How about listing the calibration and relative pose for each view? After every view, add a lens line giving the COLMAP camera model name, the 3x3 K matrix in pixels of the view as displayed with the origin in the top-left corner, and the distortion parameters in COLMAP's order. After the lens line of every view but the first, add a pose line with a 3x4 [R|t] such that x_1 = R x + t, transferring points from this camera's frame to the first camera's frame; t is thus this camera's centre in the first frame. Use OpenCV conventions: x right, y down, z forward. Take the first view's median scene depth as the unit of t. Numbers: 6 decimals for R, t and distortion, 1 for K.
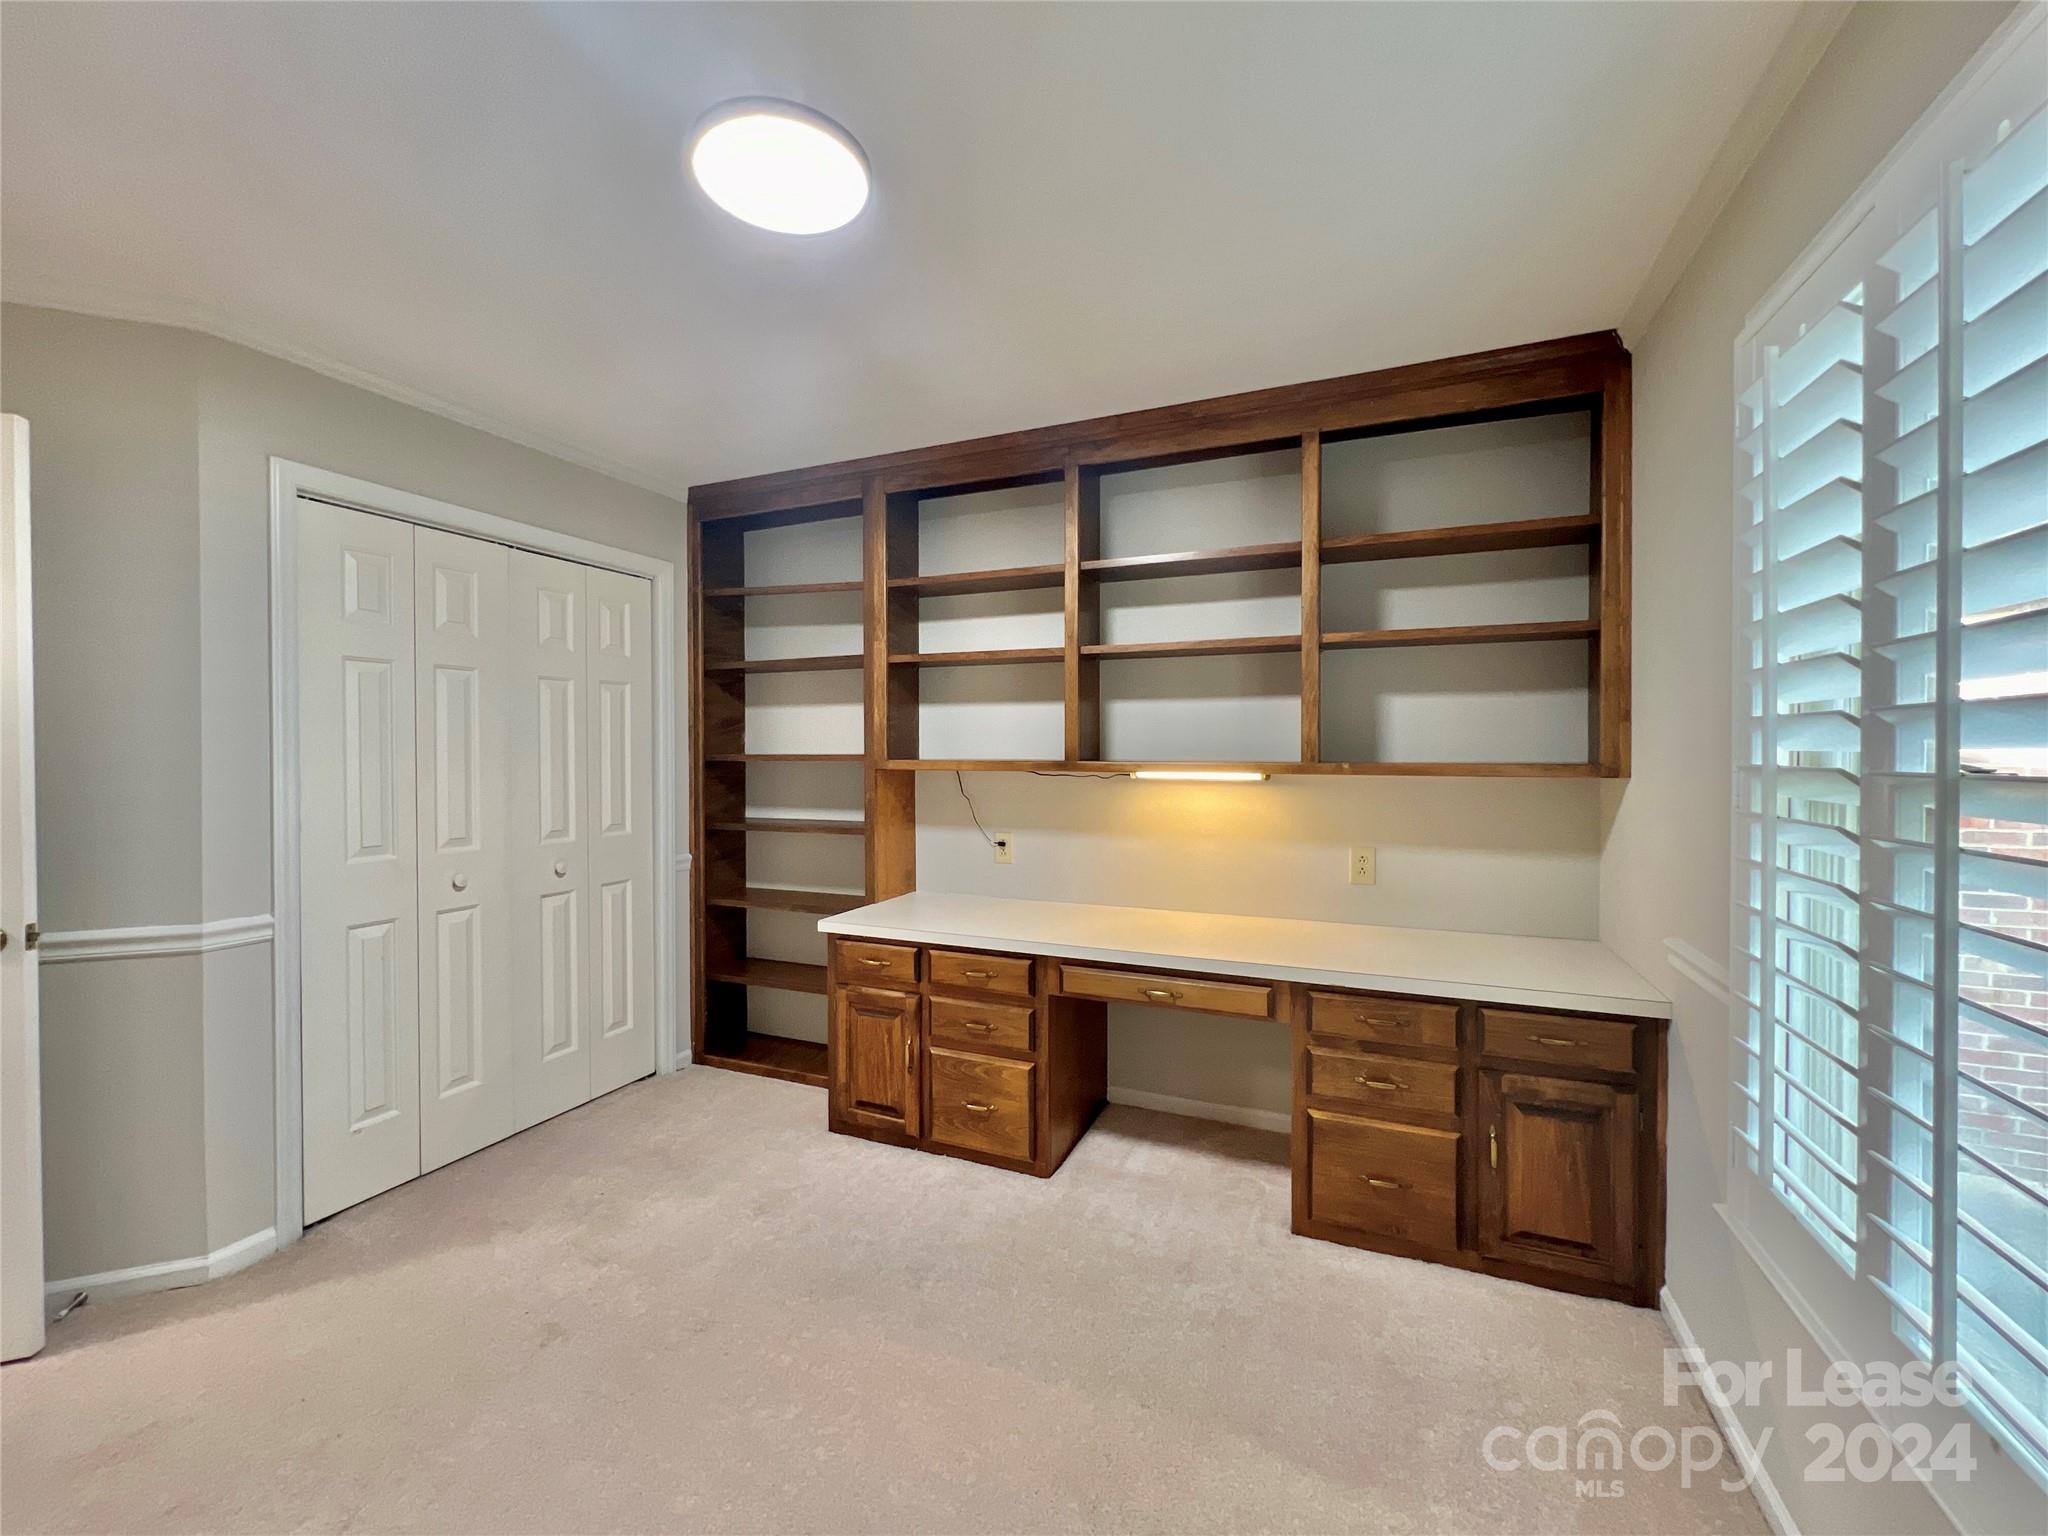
lens RADIAL K [[821.9, 0, 1021.2], [0, 821.9, 760.9], [0, 0, 1]] dist [-0.000798, 0.000581]
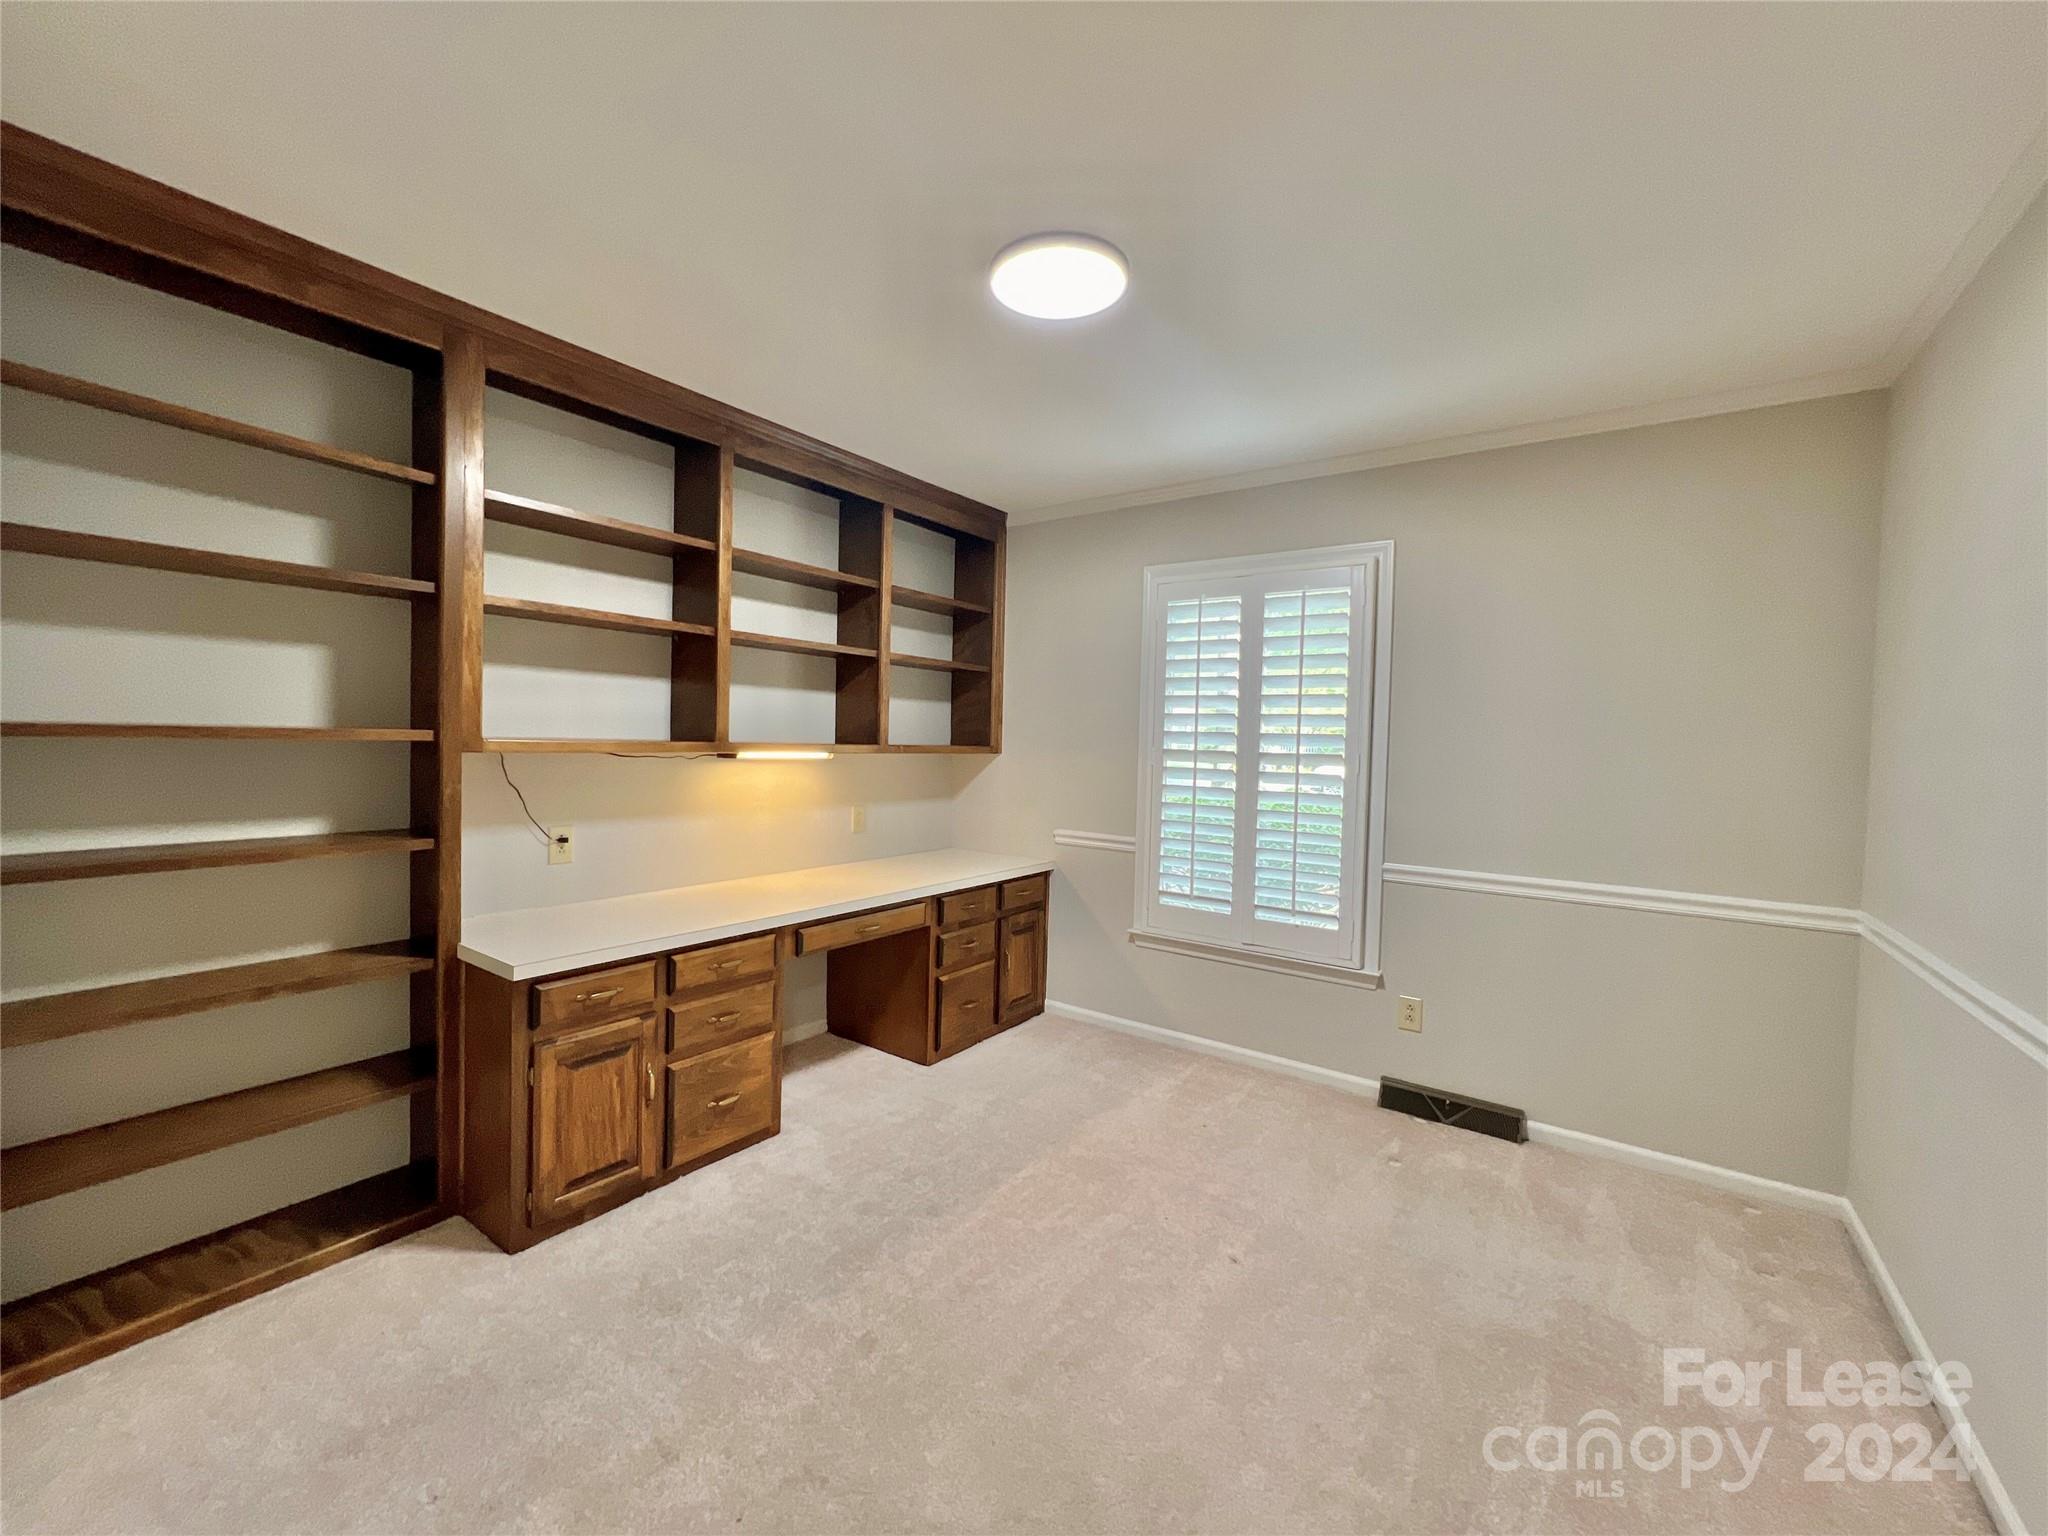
lens RADIAL K [[821.9, 0, 1021.2], [0, 821.9, 760.9], [0, 0, 1]] dist [-0.000798, 0.000581]
pose [[0.218484, -0.021060, 0.975613, -0.890434], [-0.016881, 0.999536, 0.025356, -0.009879], [-0.975695, -0.022009, 0.218027, 0.444905]]
